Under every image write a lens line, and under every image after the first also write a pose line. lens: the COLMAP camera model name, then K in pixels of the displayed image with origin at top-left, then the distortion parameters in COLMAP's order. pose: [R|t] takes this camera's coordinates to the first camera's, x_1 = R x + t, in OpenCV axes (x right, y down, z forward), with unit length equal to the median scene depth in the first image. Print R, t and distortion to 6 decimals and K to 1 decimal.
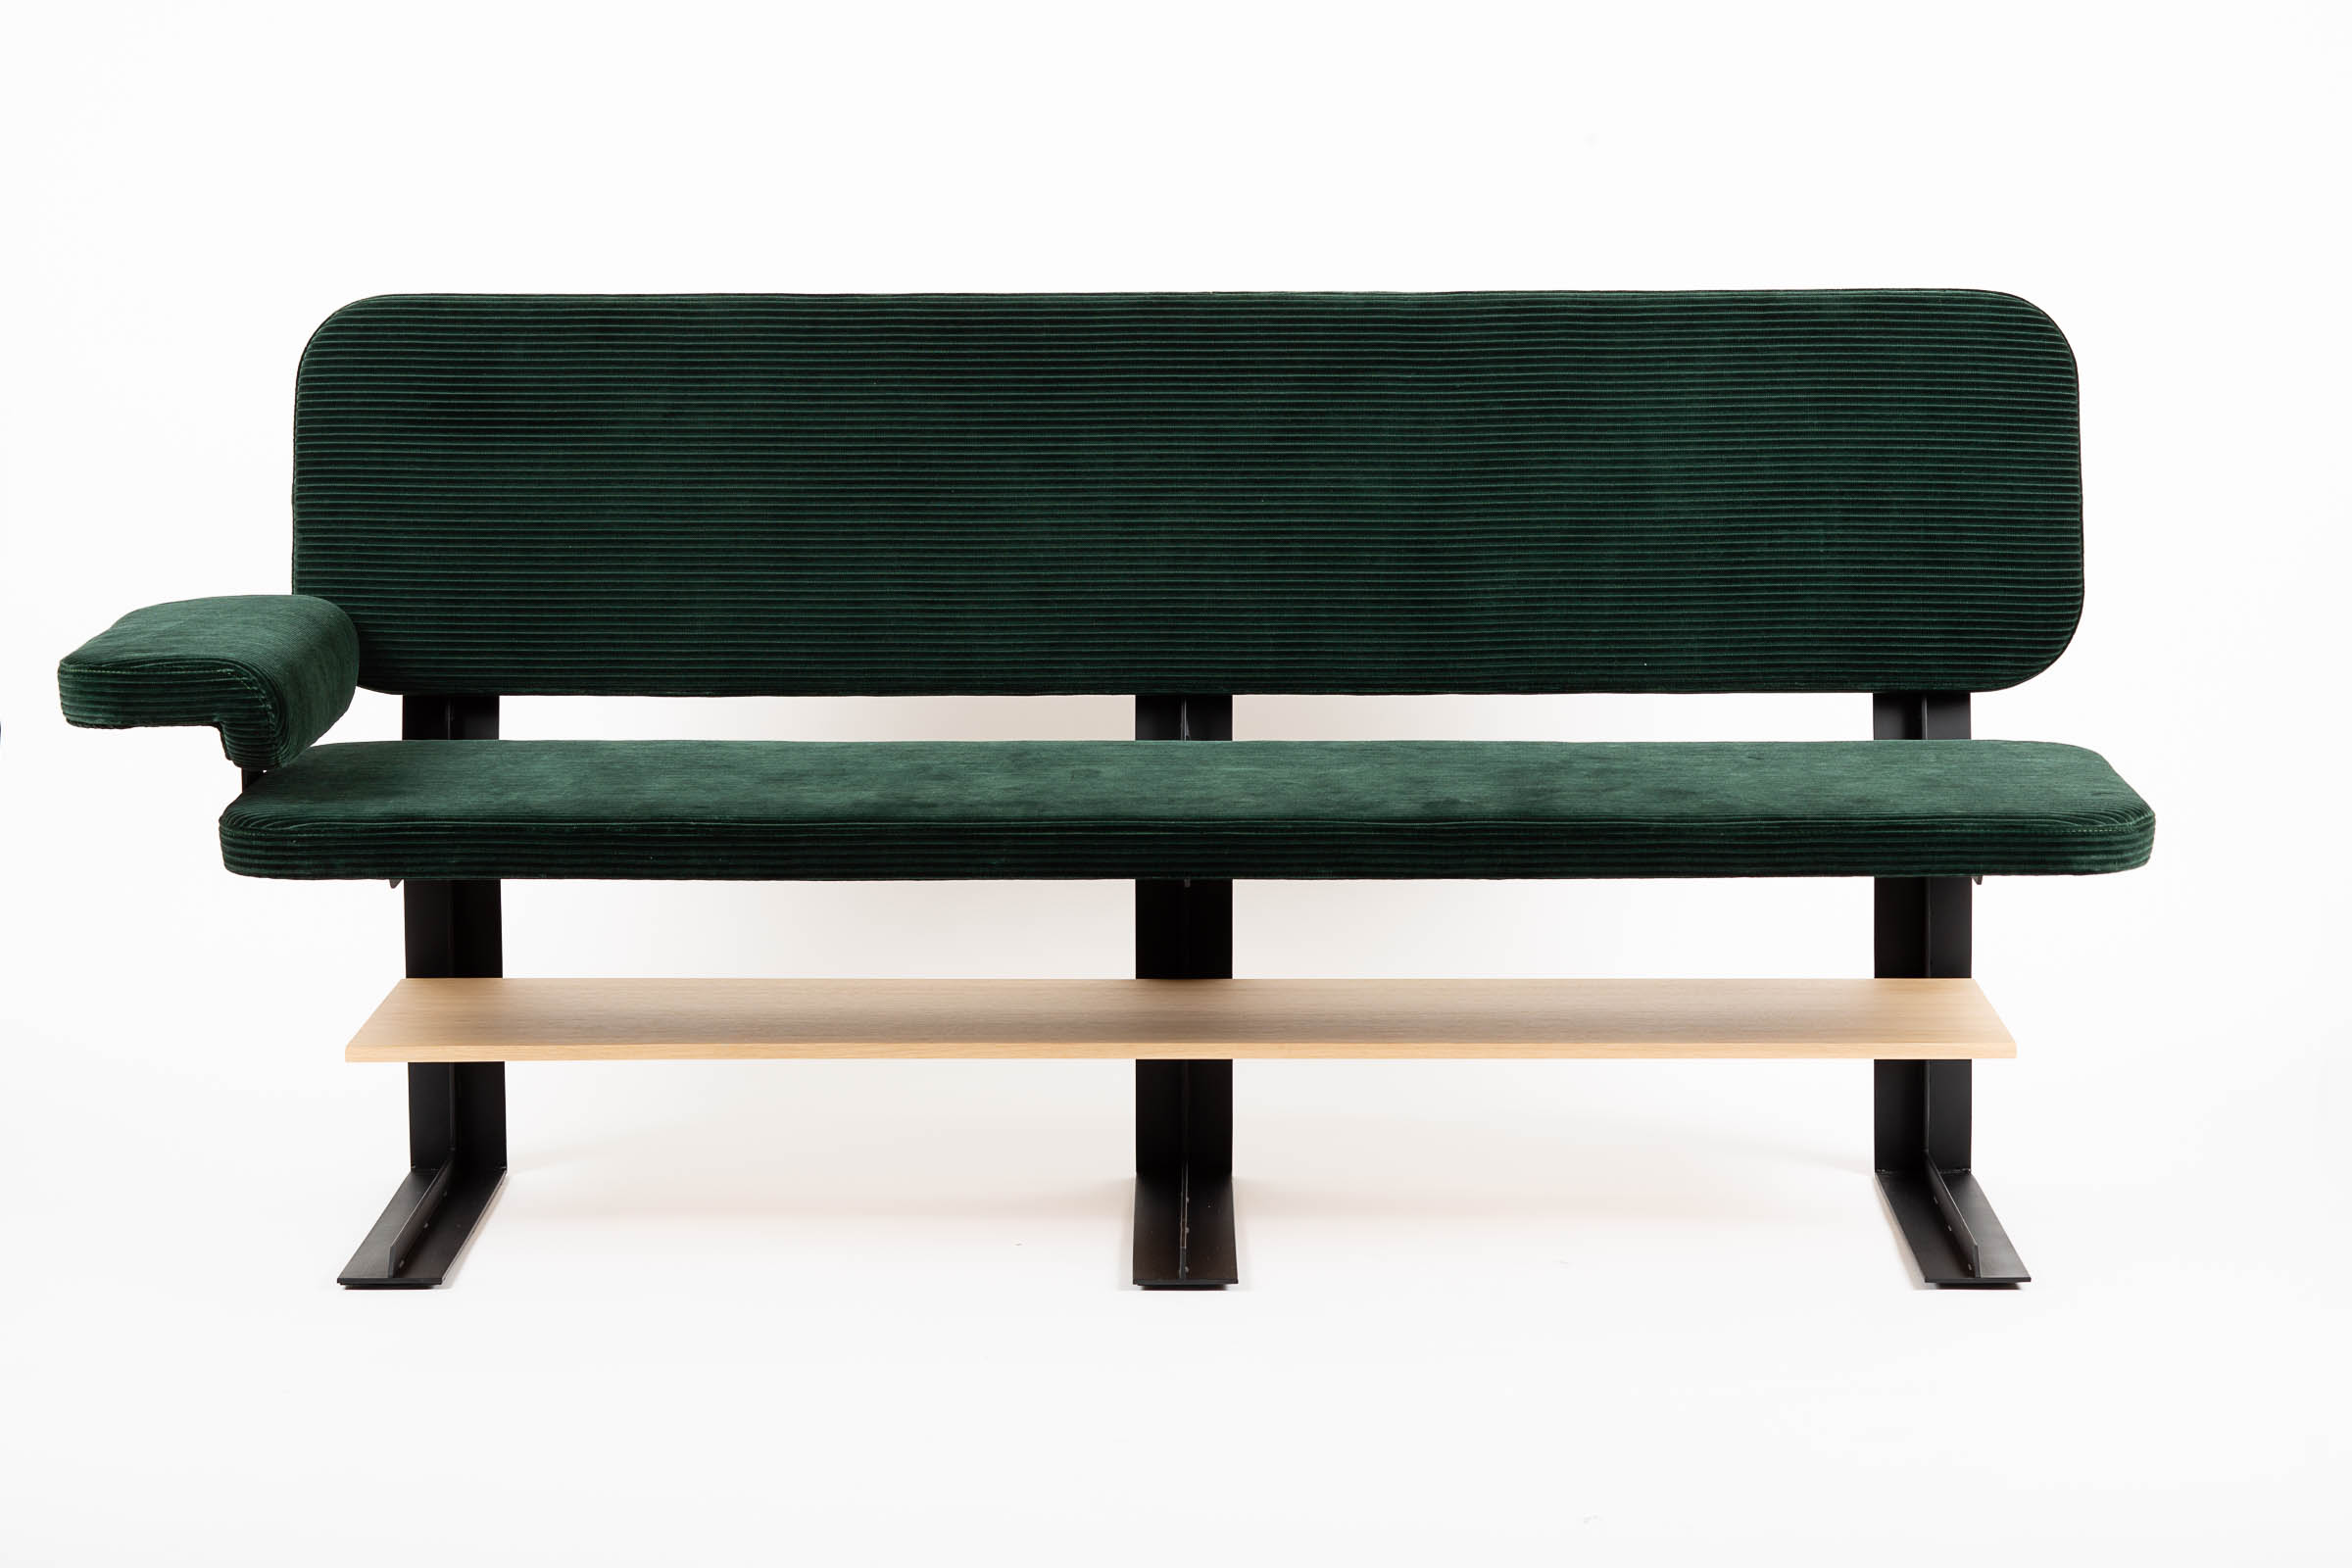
lens RADIAL K [[4881.4, 0, 1176.0], [0, 4881.4, 784.0], [0, 0, 1]] dist [-0.015510, -0.108099]
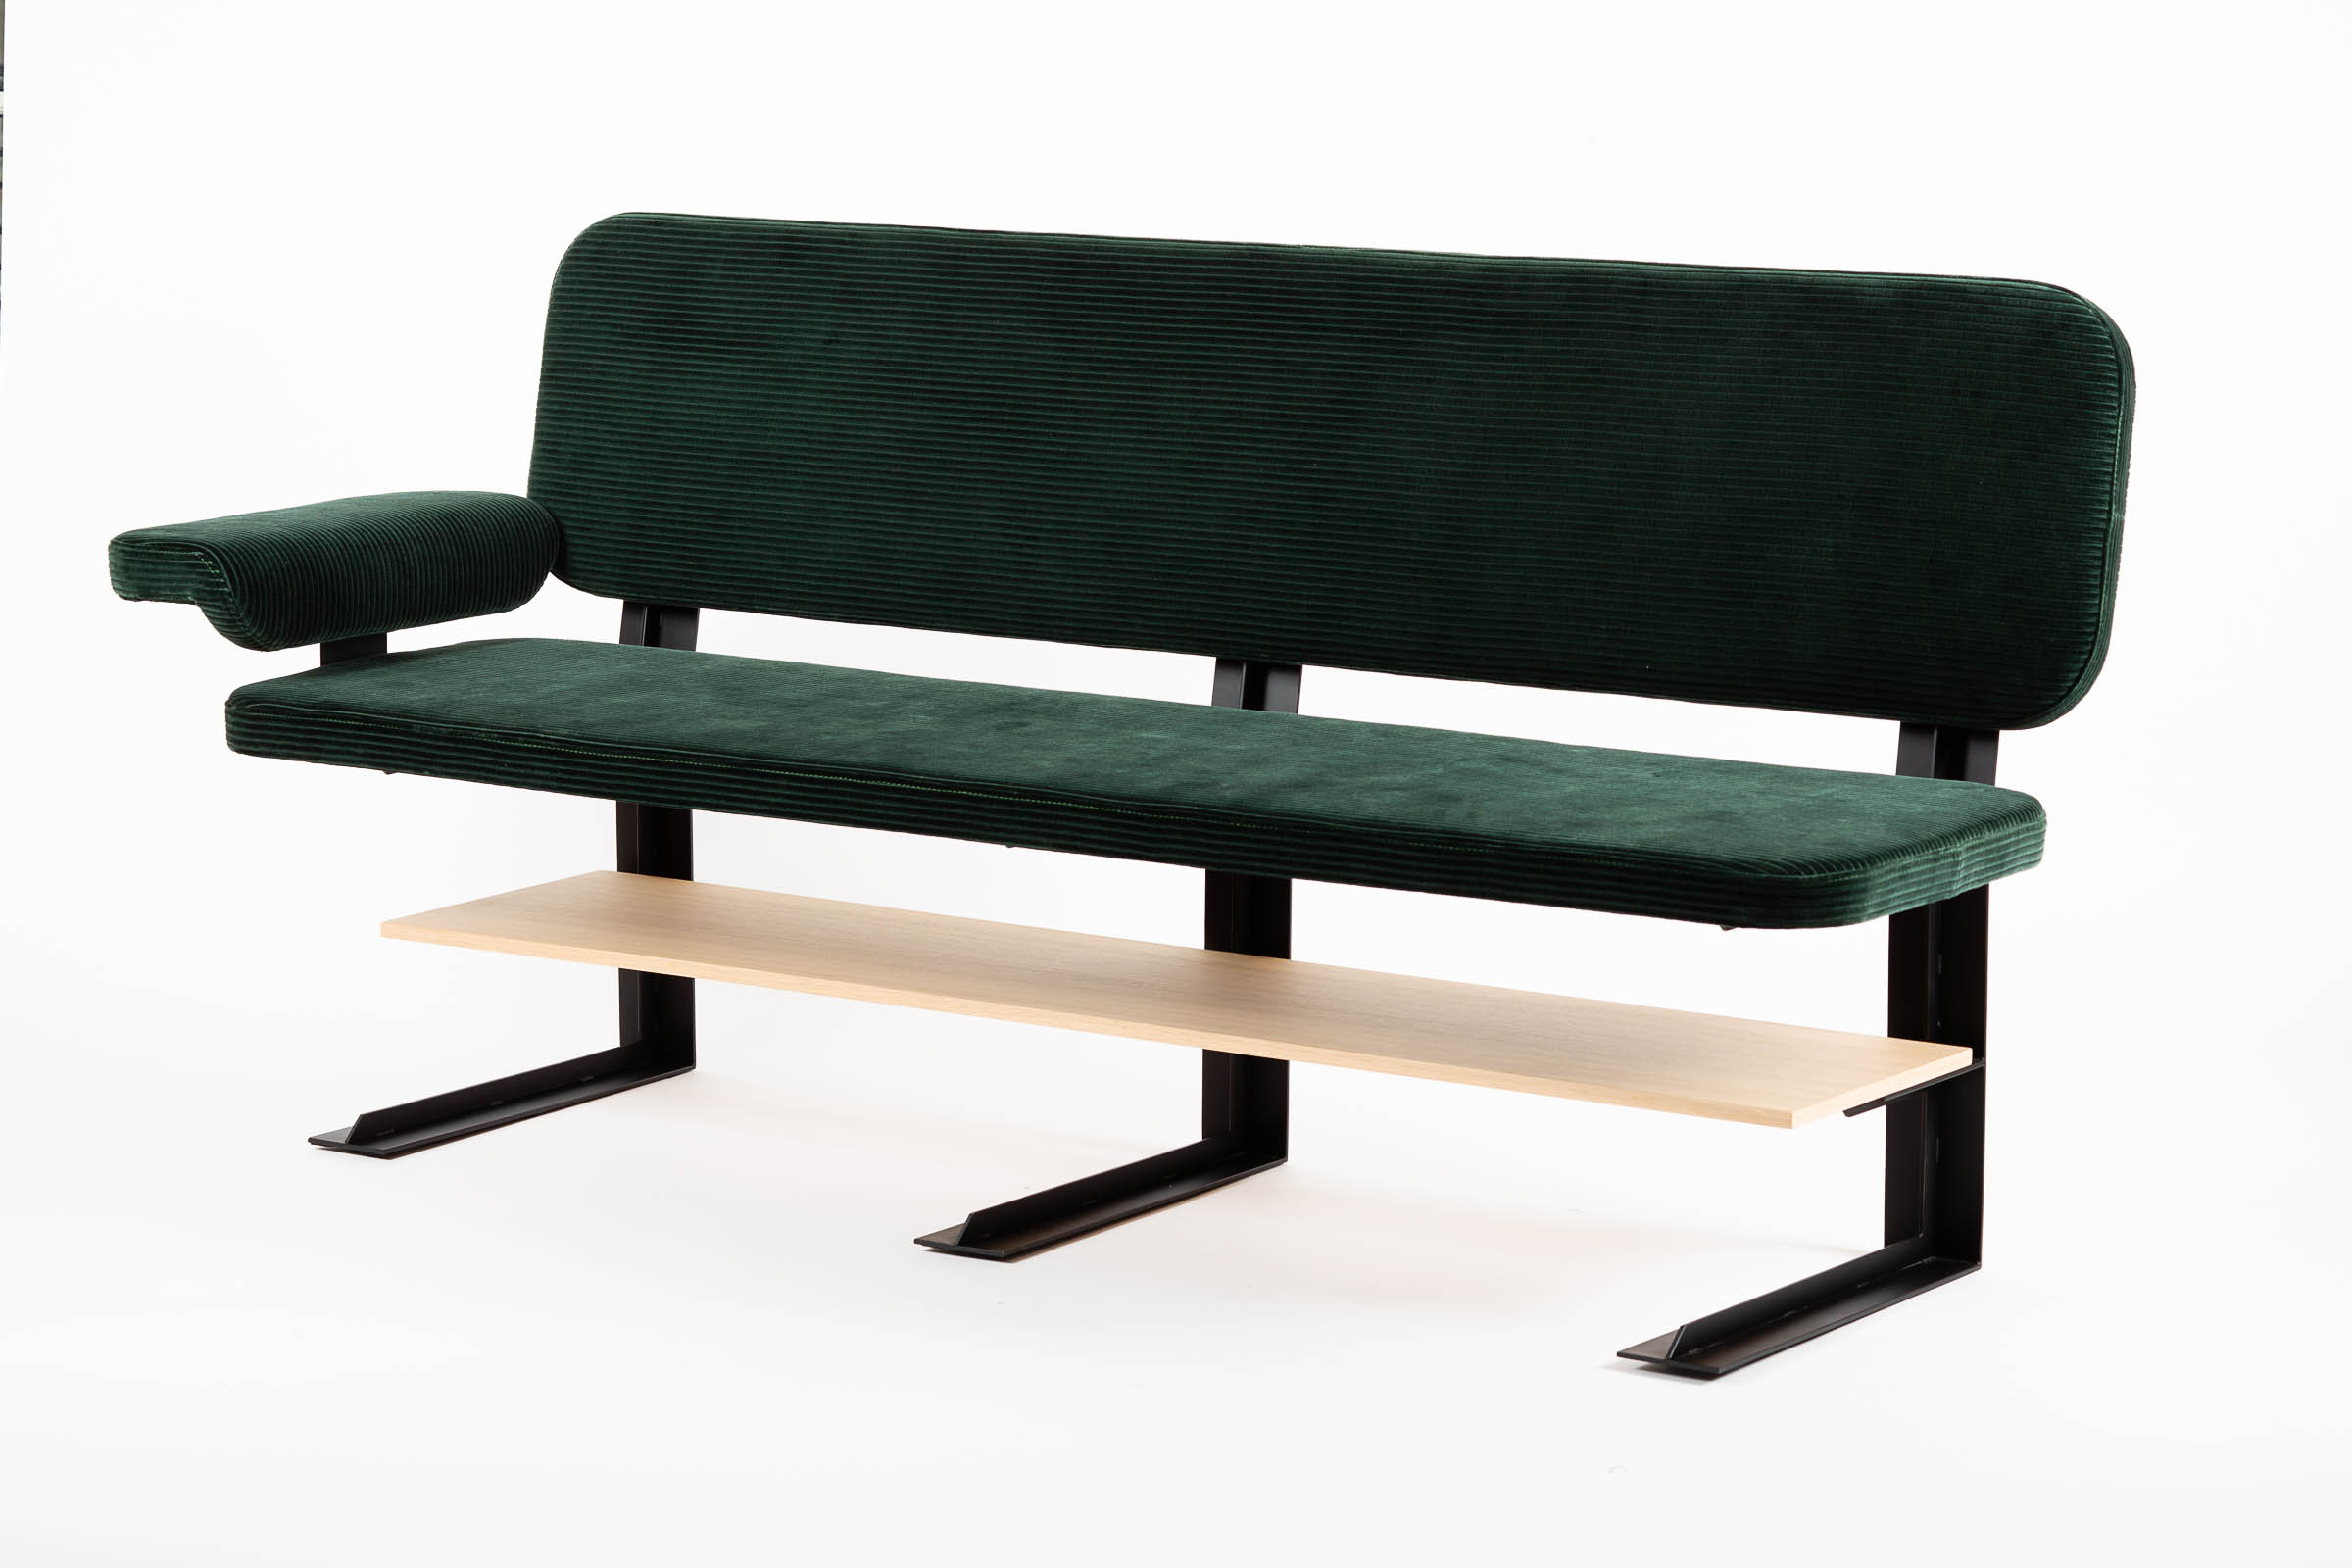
lens RADIAL K [[6022.3, 0, 1176.0], [0, 6022.3, 784.0], [0, 0, 1]] dist [-0.004411, -0.886364]
pose [[0.842857, 0.093340, -0.529980, 0.626412], [-0.105825, 0.994361, 0.006826, -0.000707], [0.527629, 0.050332, 0.847983, -0.015497]]
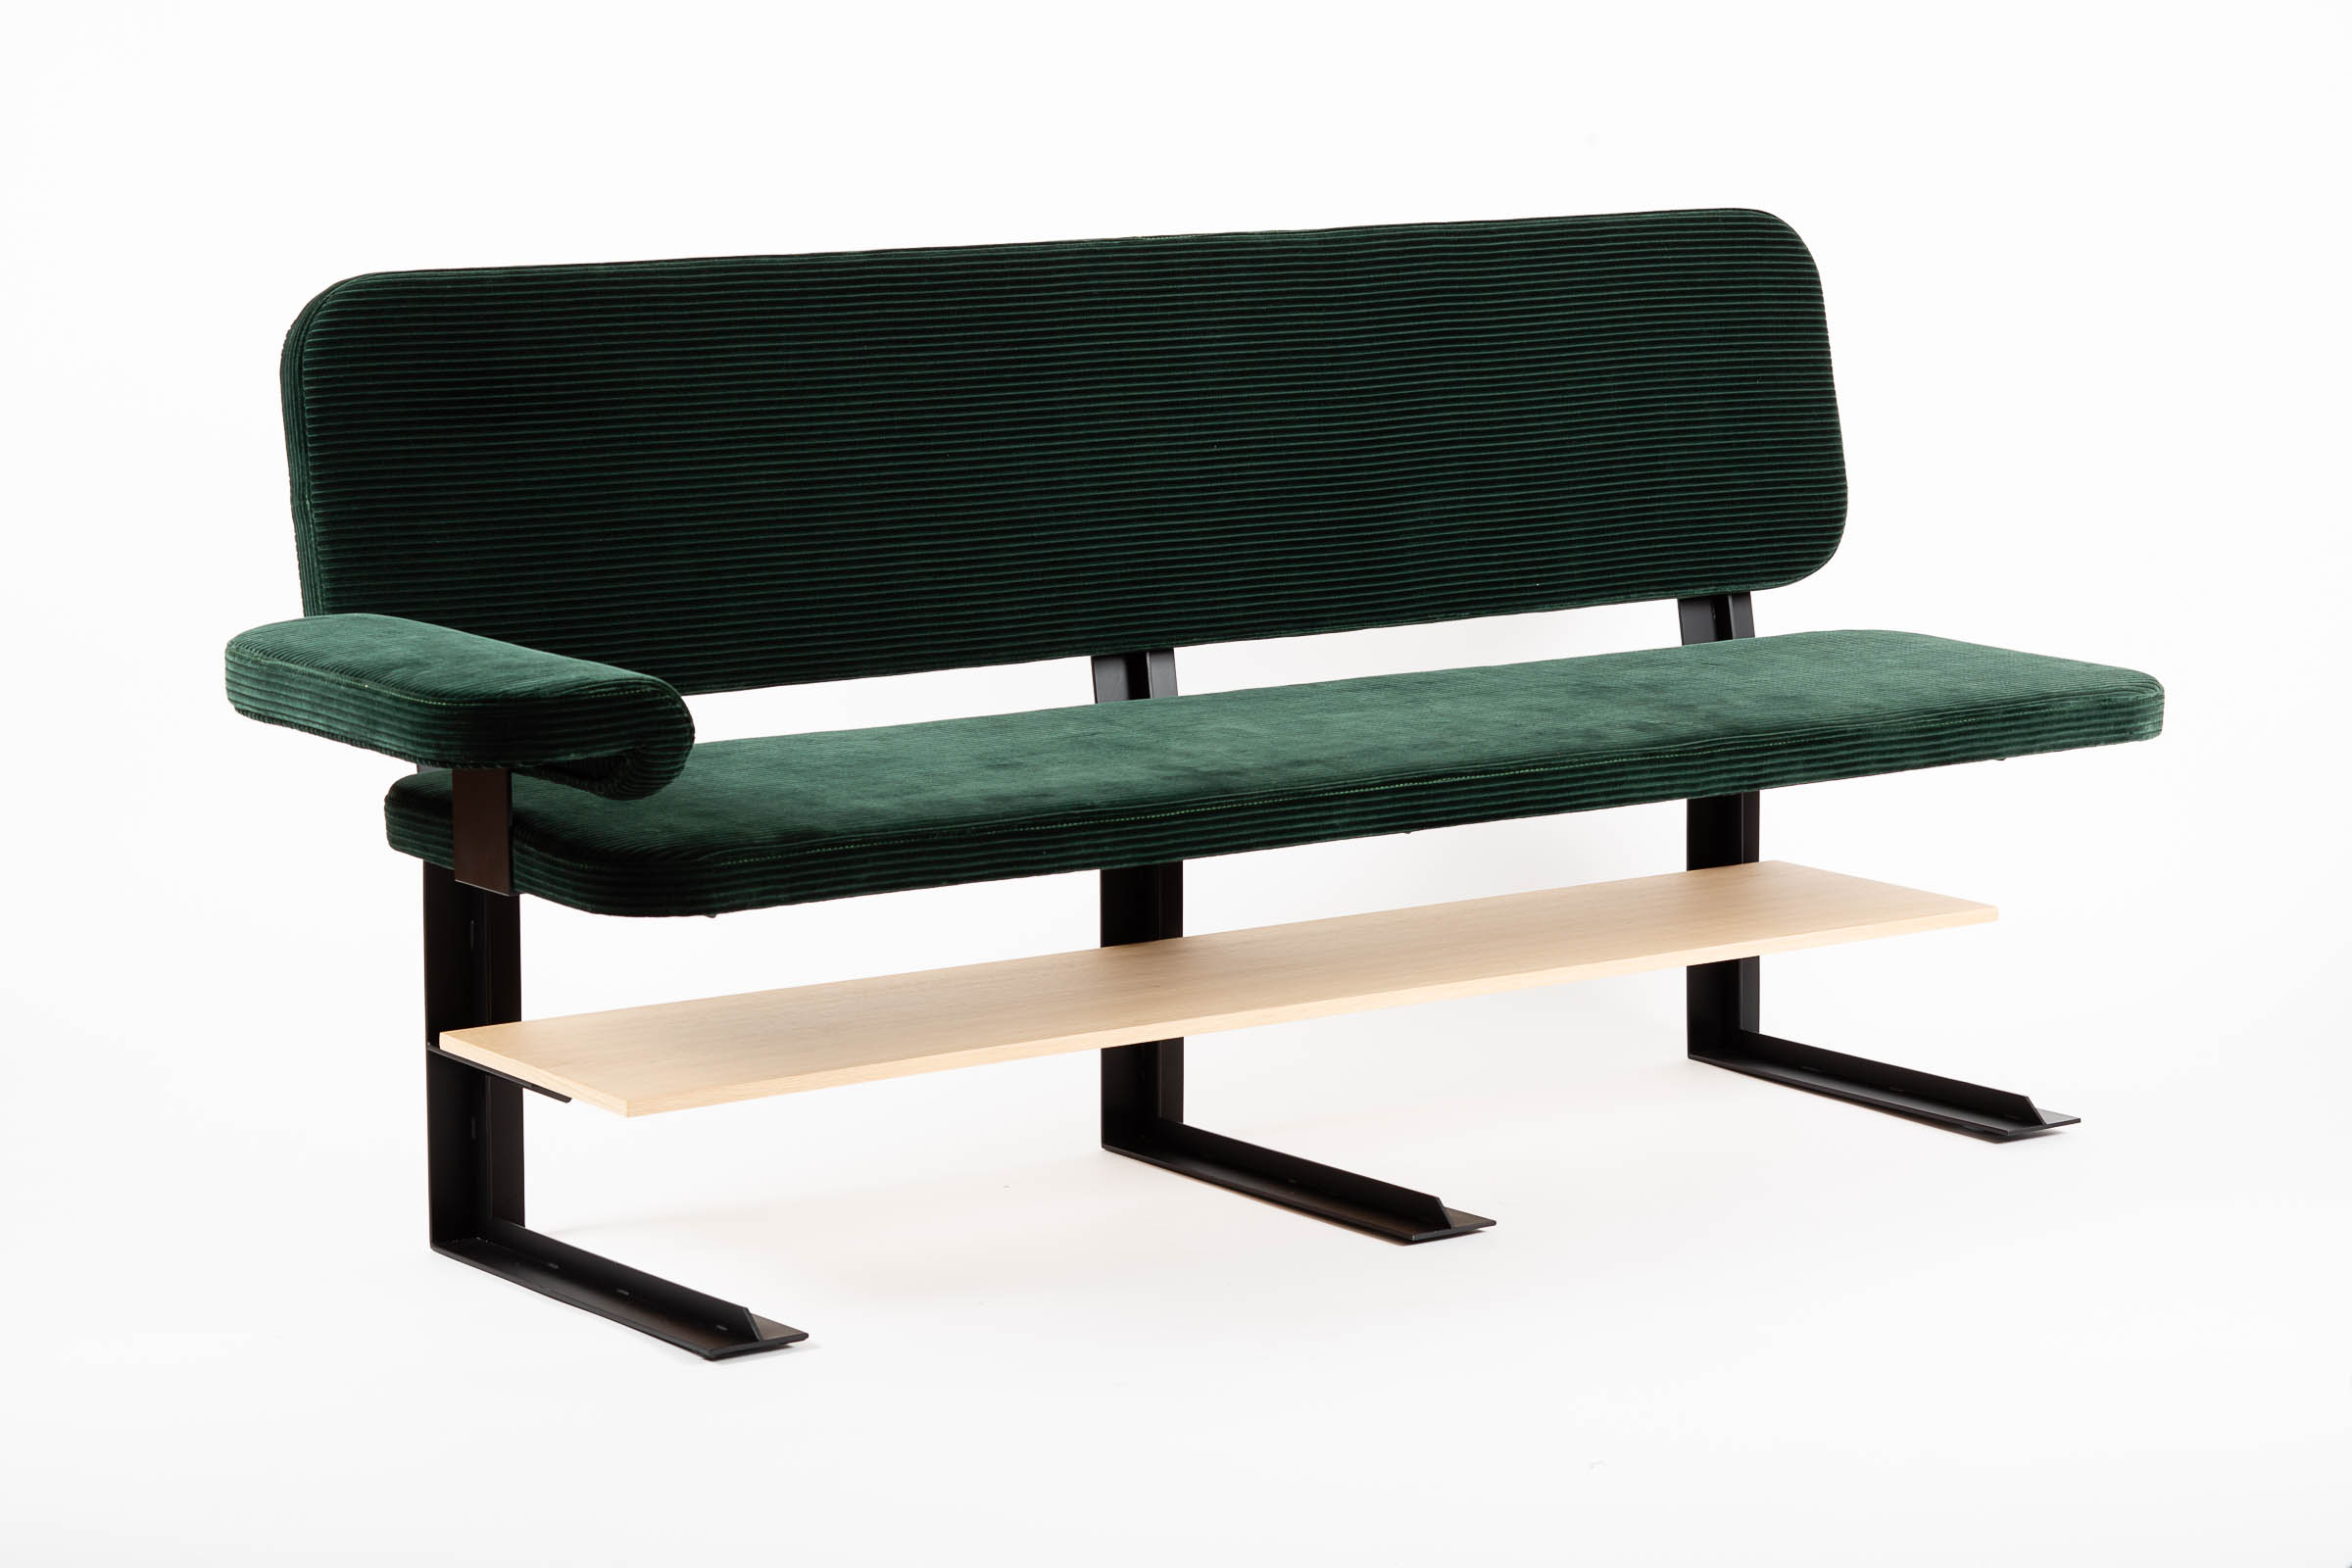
lens RADIAL K [[6022.3, 0, 1176.0], [0, 6022.3, 784.0], [0, 0, 1]] dist [-0.004411, -0.886364]
pose [[0.808469, -0.089302, 0.581724, -0.698124], [0.104837, 0.994465, 0.006962, 0.000388], [-0.579126, 0.055357, 0.813357, 0.021792]]
